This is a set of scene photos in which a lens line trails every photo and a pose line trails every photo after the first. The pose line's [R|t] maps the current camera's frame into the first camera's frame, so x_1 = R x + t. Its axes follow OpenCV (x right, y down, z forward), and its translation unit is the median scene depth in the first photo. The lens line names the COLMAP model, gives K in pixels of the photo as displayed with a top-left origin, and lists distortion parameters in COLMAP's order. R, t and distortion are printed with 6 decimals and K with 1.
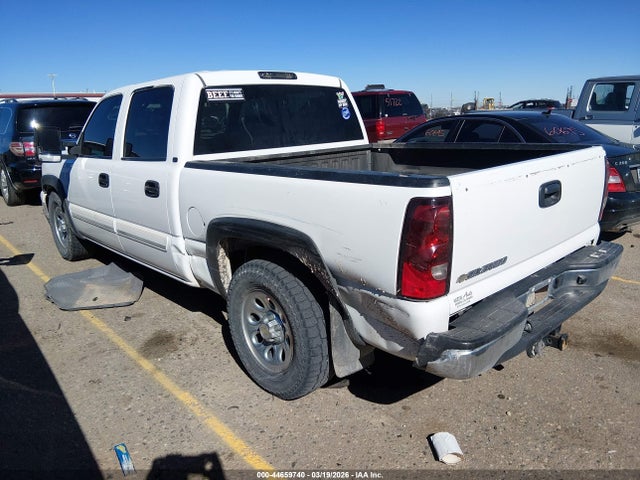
lens RADIAL K [[483.9, 0, 321.5], [0, 483.9, 239.9], [0, 0, 1]] dist [0.002396, 0.003201]
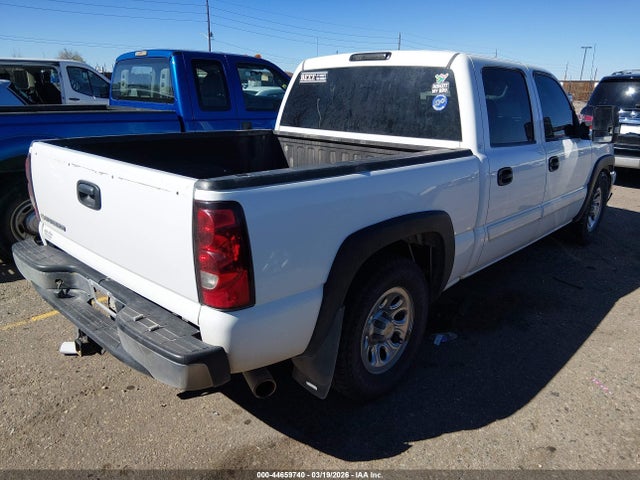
lens RADIAL K [[483.9, 0, 319.9], [0, 483.9, 241.2], [0, 0, 1]] dist [0.002396, 0.003201]
pose [[0.090087, 0.316889, -0.944175, 0.907802], [-0.285871, 0.916363, 0.280279, -0.248432], [0.954024, 0.244663, 0.173142, 0.836998]]
